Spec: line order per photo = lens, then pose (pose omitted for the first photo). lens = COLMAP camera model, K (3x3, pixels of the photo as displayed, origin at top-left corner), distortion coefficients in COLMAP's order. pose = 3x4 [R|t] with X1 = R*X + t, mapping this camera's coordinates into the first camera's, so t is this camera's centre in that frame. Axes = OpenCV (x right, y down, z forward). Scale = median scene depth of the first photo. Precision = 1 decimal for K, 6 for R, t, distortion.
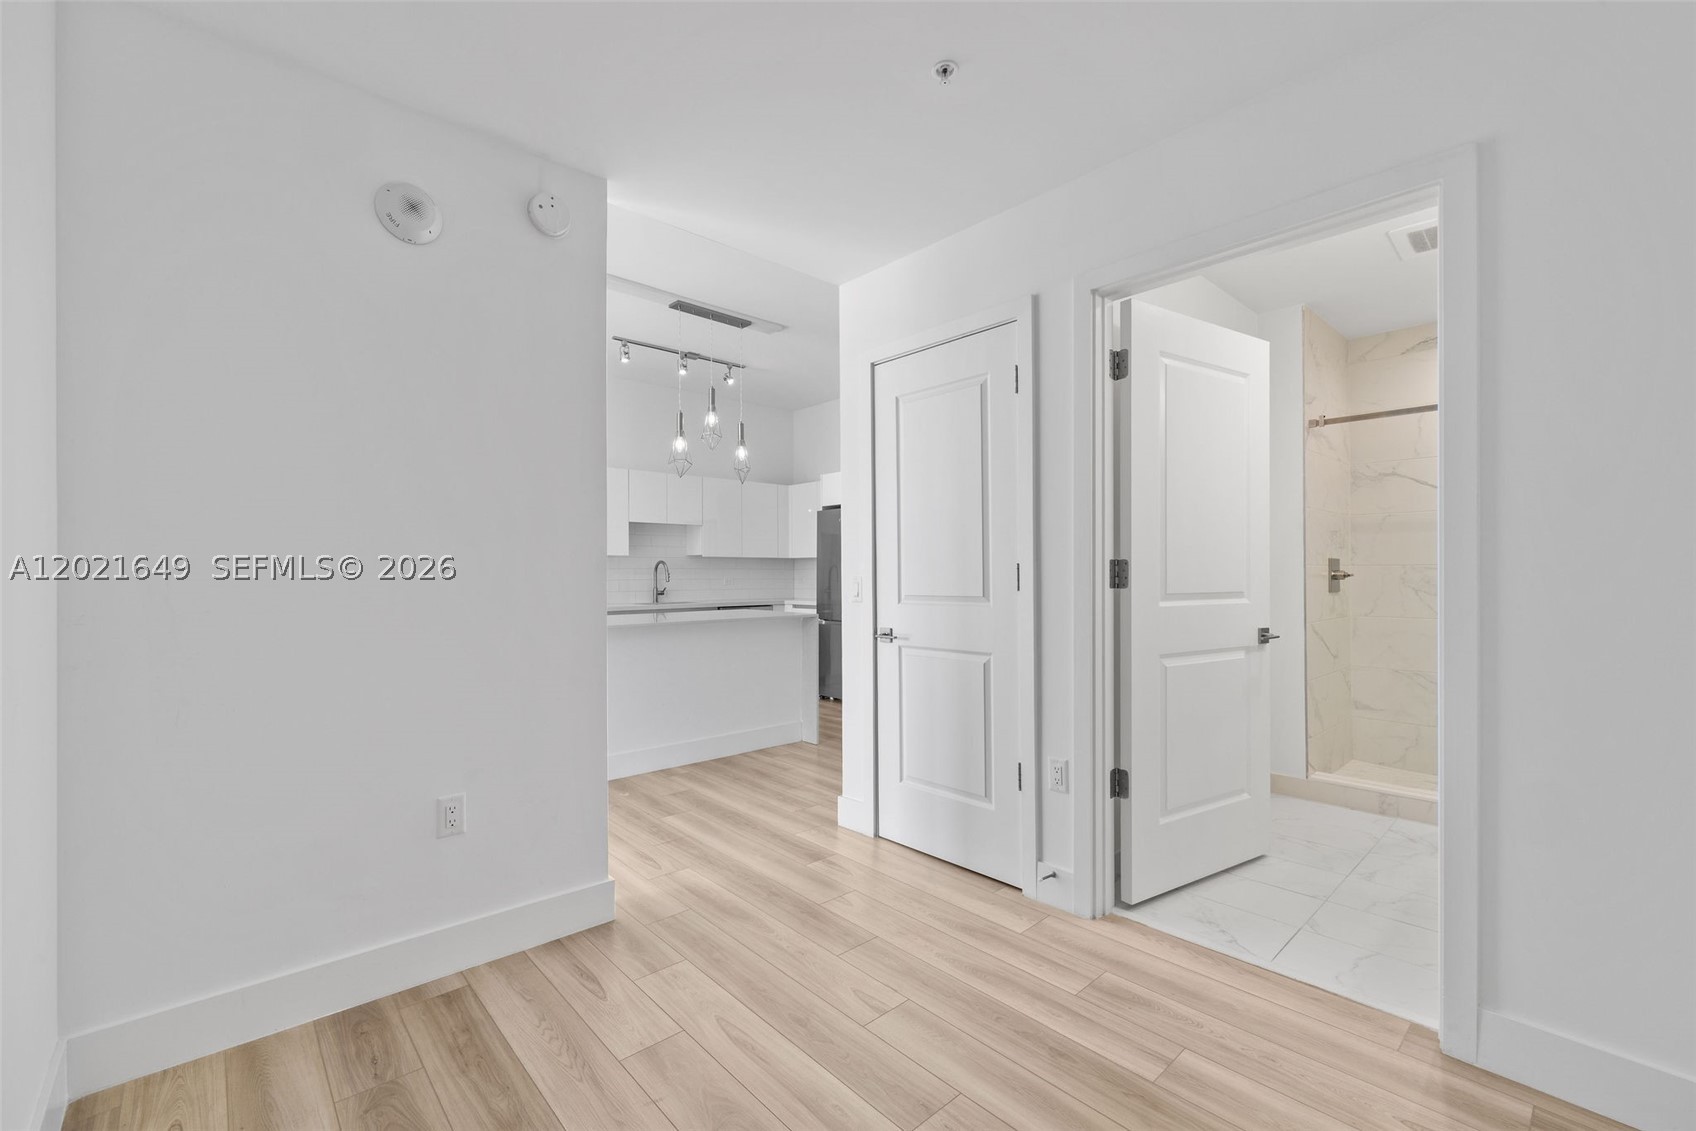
lens RADIAL K [[716.6, 0, 870.7], [0, 716.6, 570.8], [0, 0, 1]] dist [-0.006047, 0.002774]
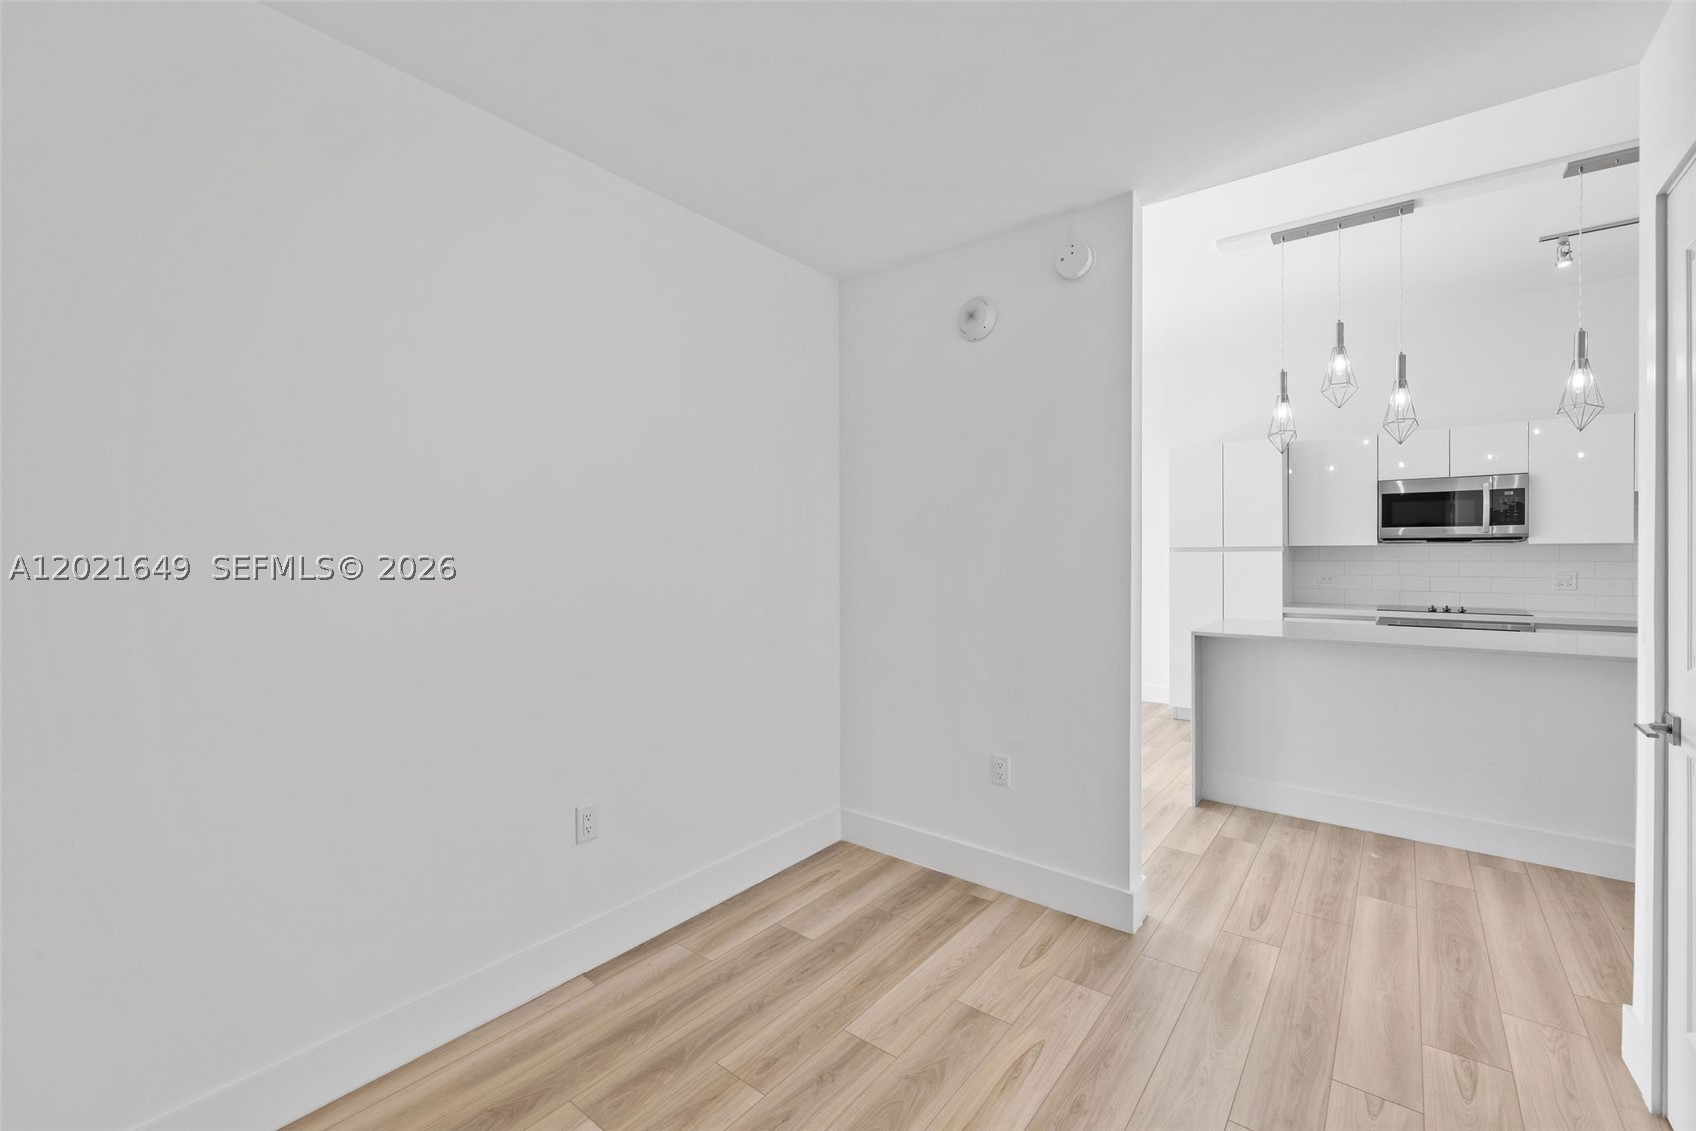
lens RADIAL K [[716.6, 0, 832.3], [0, 716.6, 566.0], [0, 0, 1]] dist [-0.006047, 0.002774]
pose [[0.118093, 0.013671, -0.992908, 0.359620], [0.011530, 0.999819, 0.015138, -0.029758], [0.992936, -0.013236, 0.117914, 0.292188]]
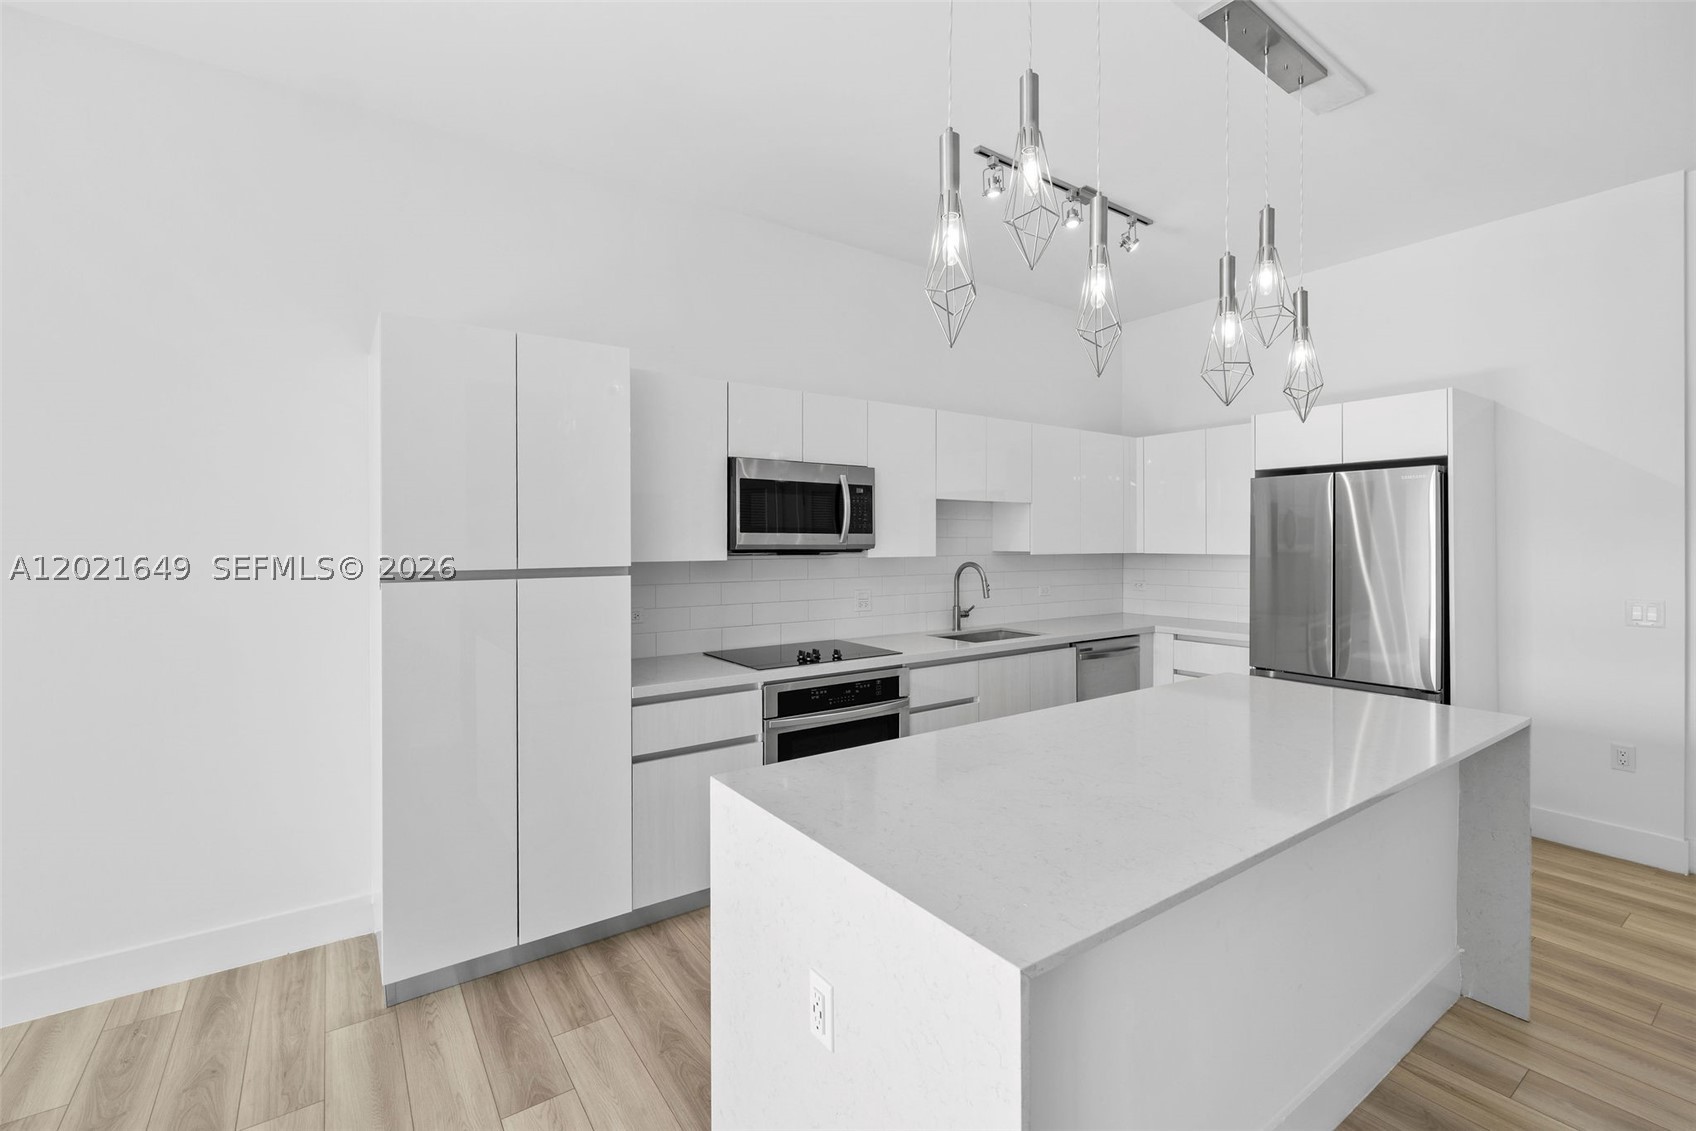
lens RADIAL K [[716.6, 0, 838.3], [0, 716.6, 550.9], [0, 0, 1]] dist [-0.006047, 0.002774]
pose [[0.989026, 0.000283, -0.147741, -0.521297], [0.002779, 0.999786, 0.020520, -0.061121], [0.147716, -0.020706, 0.988813, 0.630781]]
